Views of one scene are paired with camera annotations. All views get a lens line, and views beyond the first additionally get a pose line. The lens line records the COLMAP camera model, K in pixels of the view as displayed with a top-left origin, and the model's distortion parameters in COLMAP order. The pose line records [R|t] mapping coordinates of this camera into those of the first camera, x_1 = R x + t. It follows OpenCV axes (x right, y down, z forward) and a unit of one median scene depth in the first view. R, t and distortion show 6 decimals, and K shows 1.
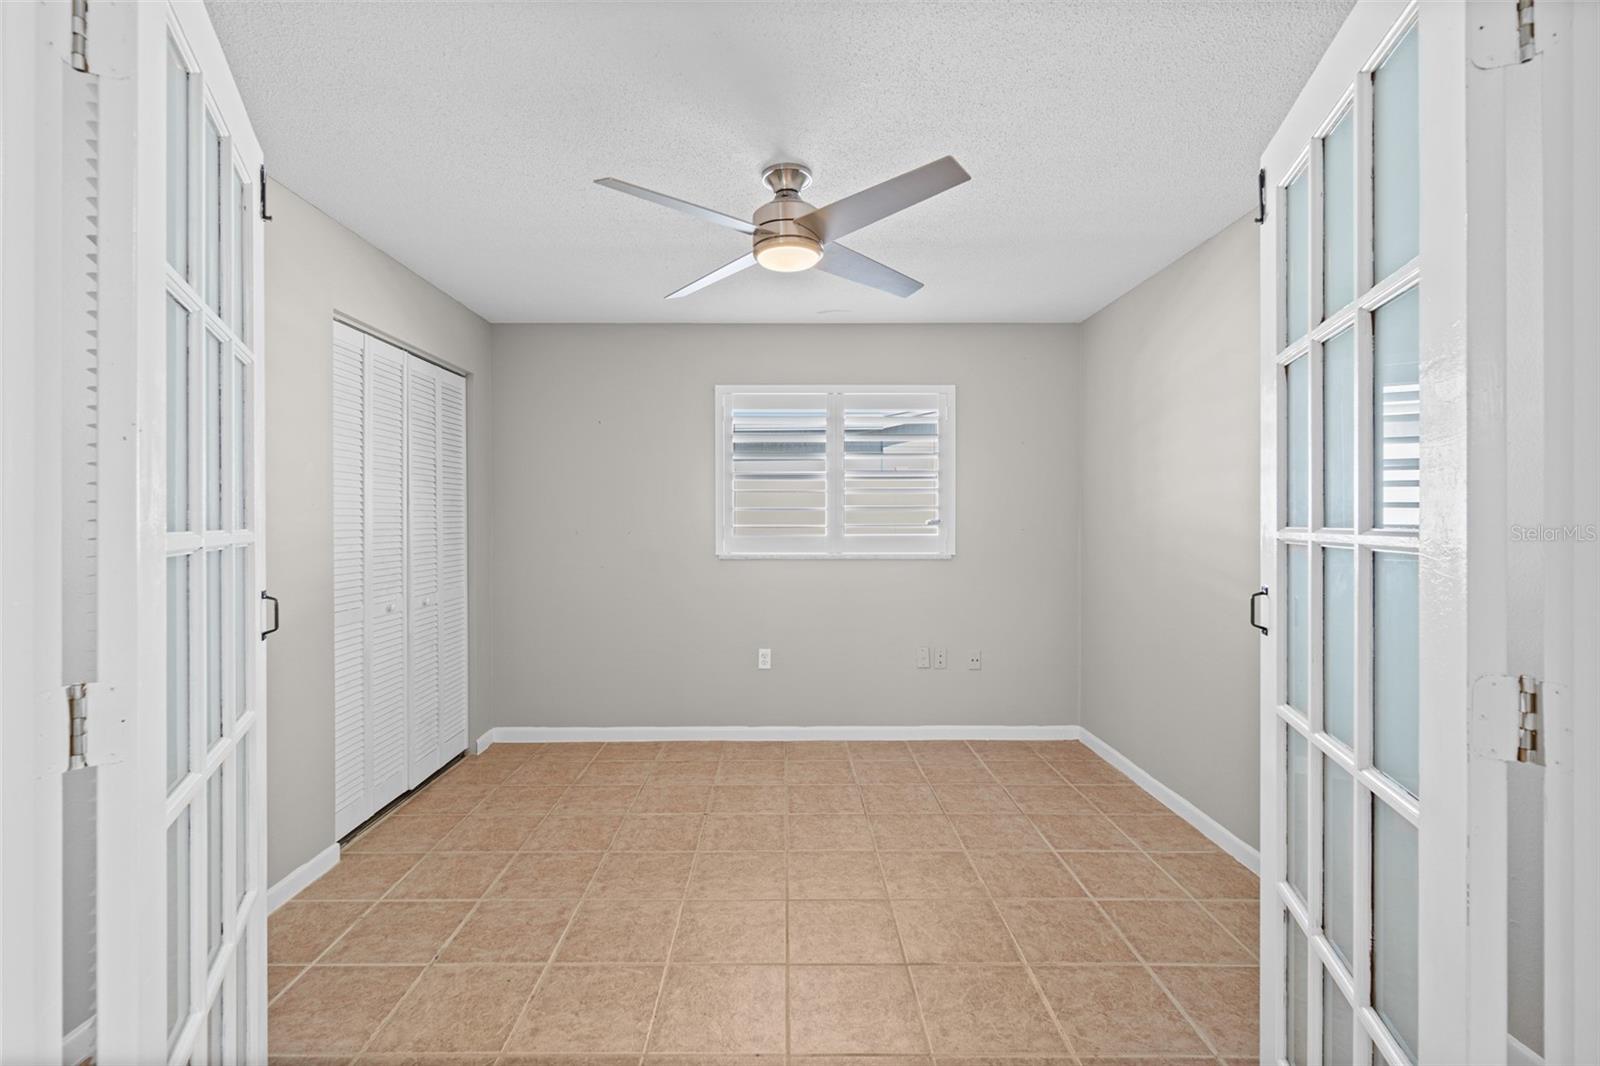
lens RADIAL K [[708.0, 0, 787.7], [0, 708.0, 526.8], [0, 0, 1]] dist [-0.001039, -0.000252]
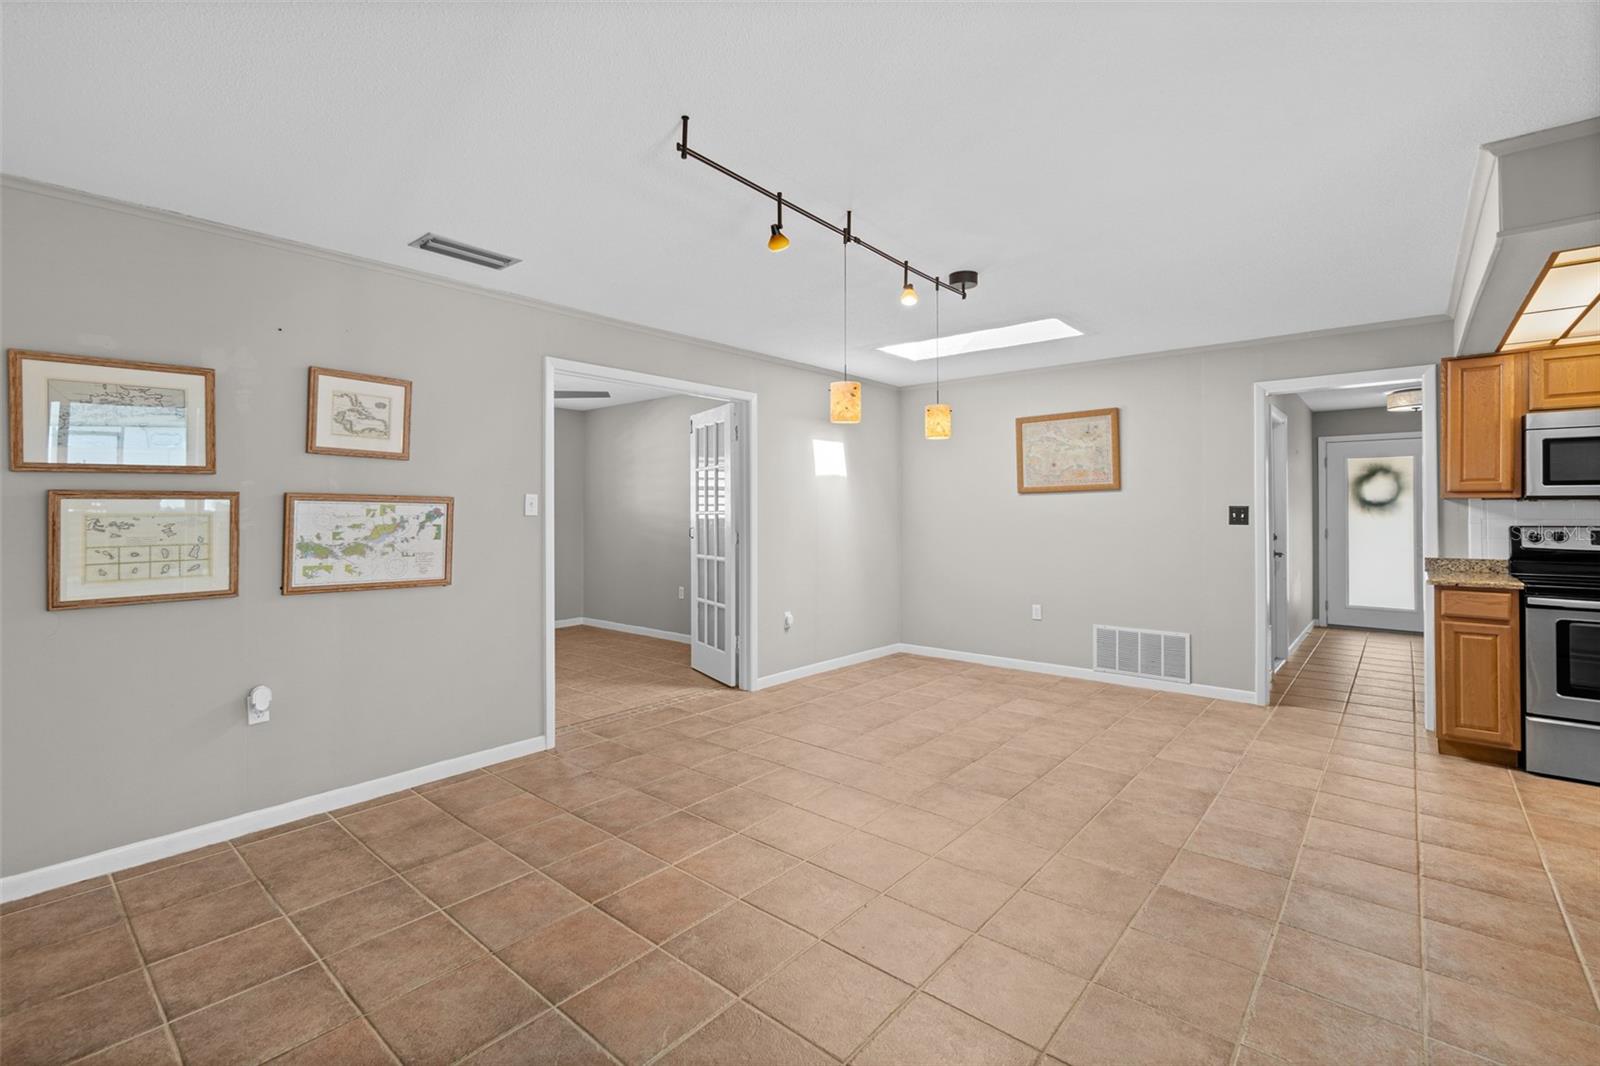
lens RADIAL K [[718.0, 0, 775.6], [0, 718.0, 506.2], [0, 0, 1]] dist [0.000053, 0.000454]
pose [[0.671397, 0.001432, 0.741096, -1.055424], [0.013534, 0.999808, -0.014193, 0.020680], [-0.740974, 0.019560, 0.671249, -1.077754]]
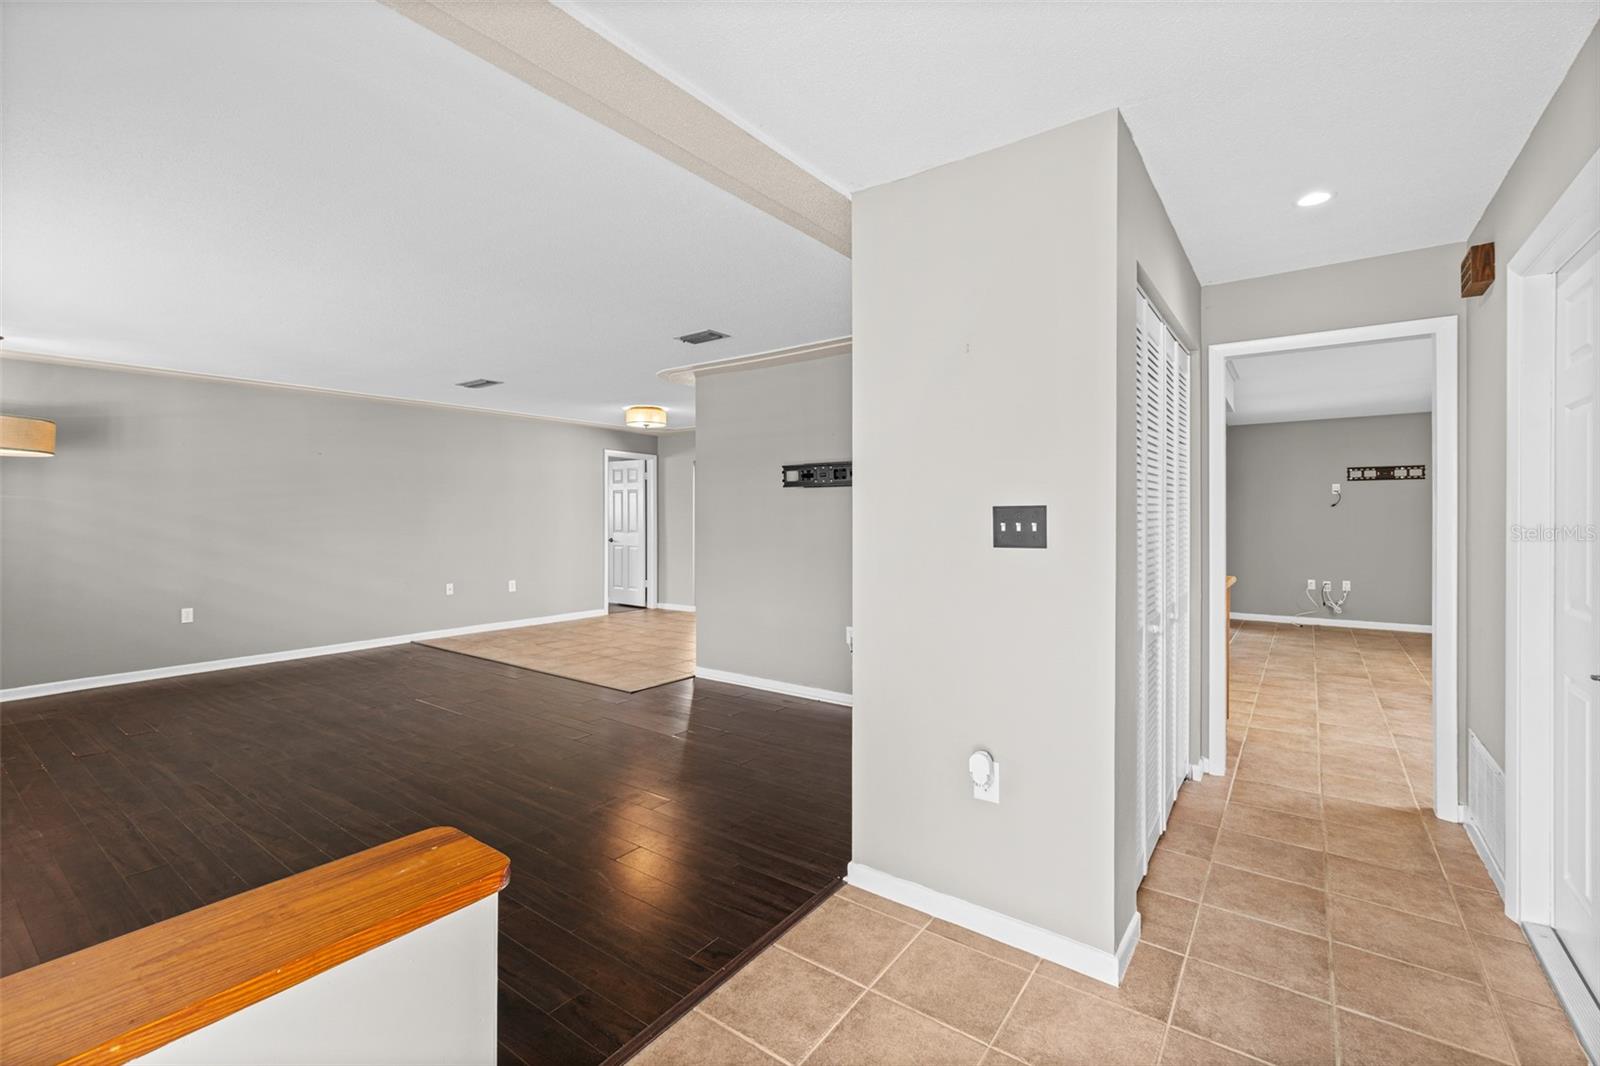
lens RADIAL K [[690.7, 0, 794.7], [0, 690.7, 518.0], [0, 0, 1]] dist [0.000971, 0.000109]
pose [[-0.604514, 0.001536, -0.796593, 2.545766], [-0.010509, 0.999896, 0.009903, 0.028447], [0.796525, 0.014358, -0.604435, -0.941305]]
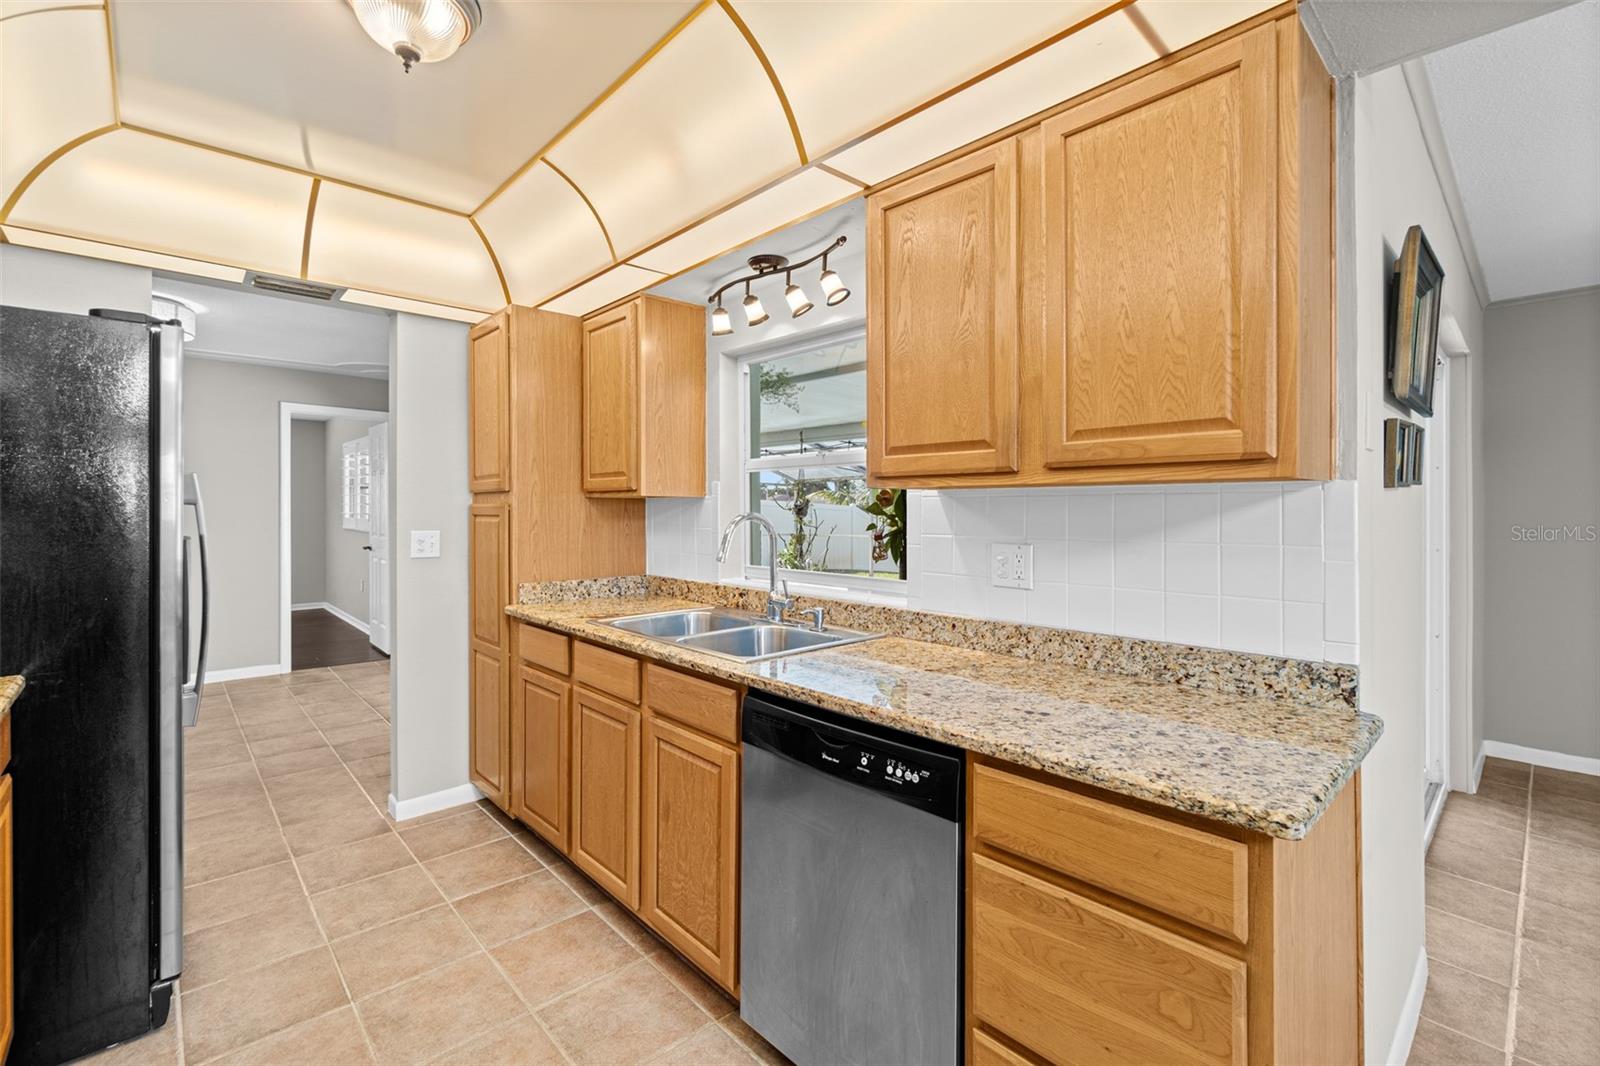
lens RADIAL K [[703.8, 0, 793.9], [0, 703.8, 509.8], [0, 0, 1]] dist [-0.008826, 0.000176]
pose [[-0.740242, -0.000512, -0.672340, 0.723411], [-0.011889, 0.999853, 0.012329, 0.020605], [0.672235, 0.017120, -0.740140, -1.163573]]
